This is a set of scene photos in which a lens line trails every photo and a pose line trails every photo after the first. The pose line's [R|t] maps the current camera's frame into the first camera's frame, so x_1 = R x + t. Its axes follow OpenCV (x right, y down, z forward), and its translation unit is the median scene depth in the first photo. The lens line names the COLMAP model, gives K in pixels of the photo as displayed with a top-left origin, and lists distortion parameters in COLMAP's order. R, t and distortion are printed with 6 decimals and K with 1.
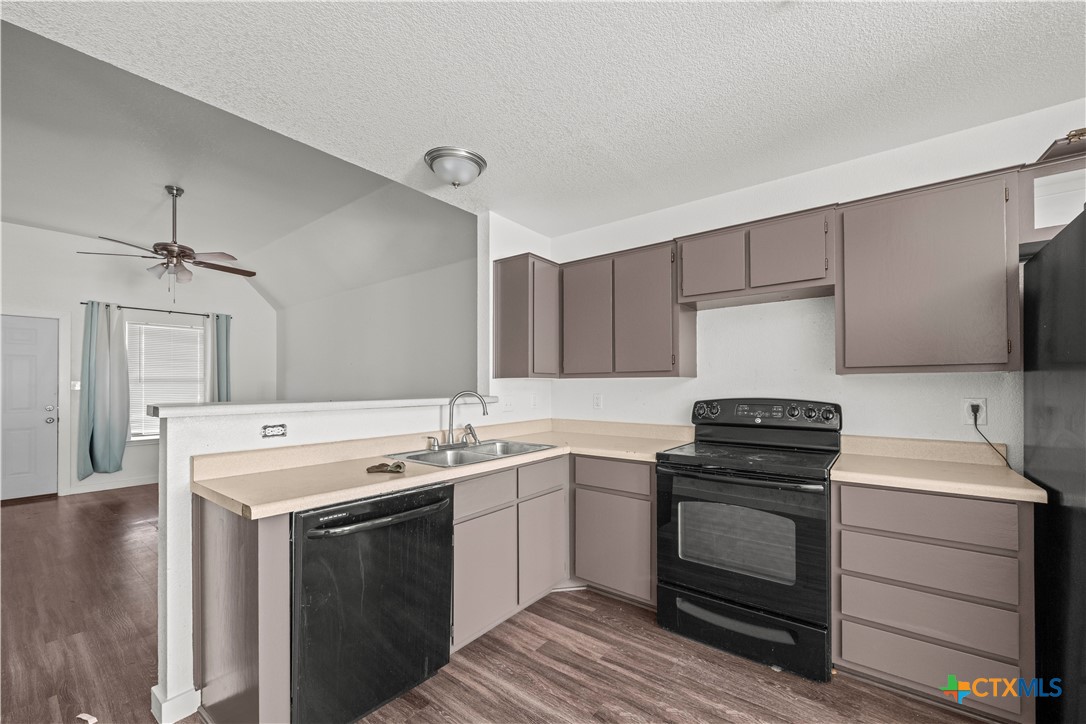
lens RADIAL K [[431.1, 0, 549.1], [0, 431.1, 383.4], [0, 0, 1]] dist [0.001733, -0.000790]
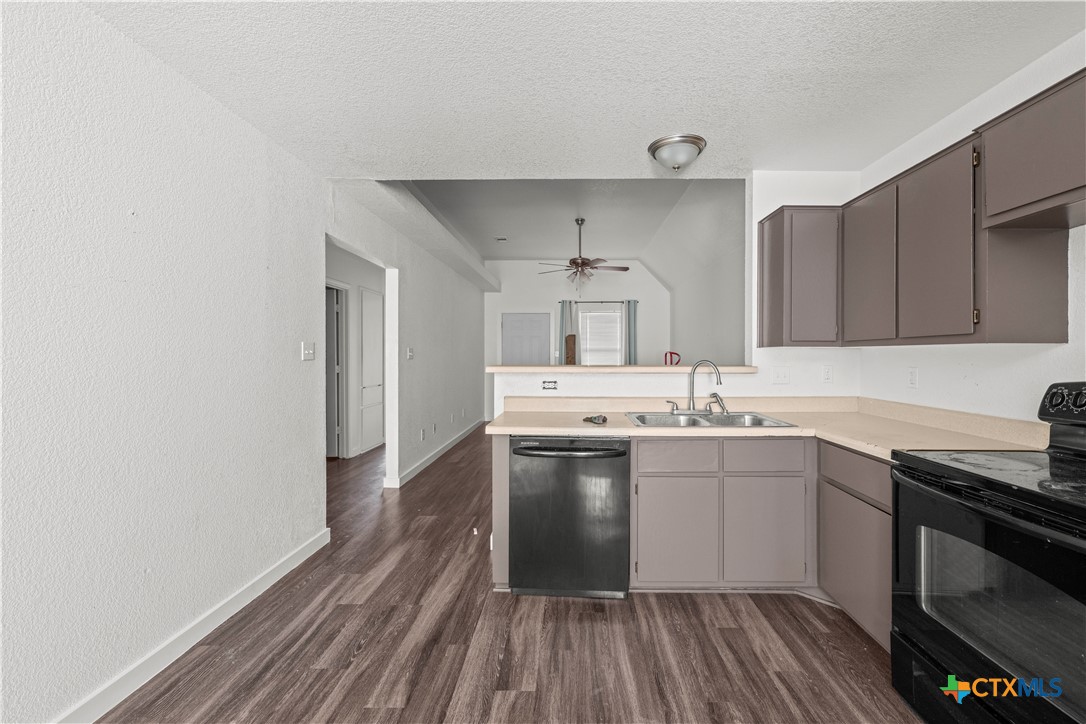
lens RADIAL K [[431.1, 0, 568.0], [0, 431.1, 354.6], [0, 0, 1]] dist [0.001733, -0.000790]
pose [[0.608438, 0.003727, -0.793593, 0.478123], [0.001469, 0.999982, 0.005822, -0.002656], [0.793600, -0.004708, 0.608422, 0.127938]]
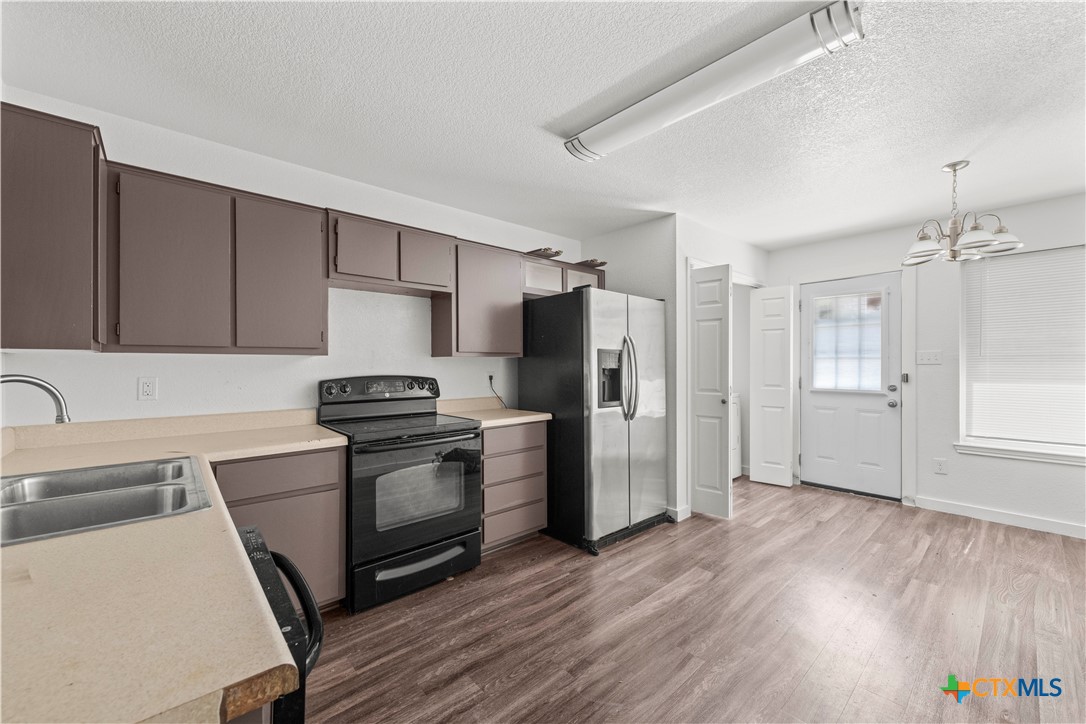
lens RADIAL K [[431.1, 0, 541.7], [0, 431.1, 362.1], [0, 0, 1]] dist [0.001733, -0.000790]
pose [[0.192461, 0.004241, 0.981296, -0.596373], [-0.005743, 0.999978, -0.003196, -0.000006], [-0.981288, -0.005020, 0.192481, 0.393038]]
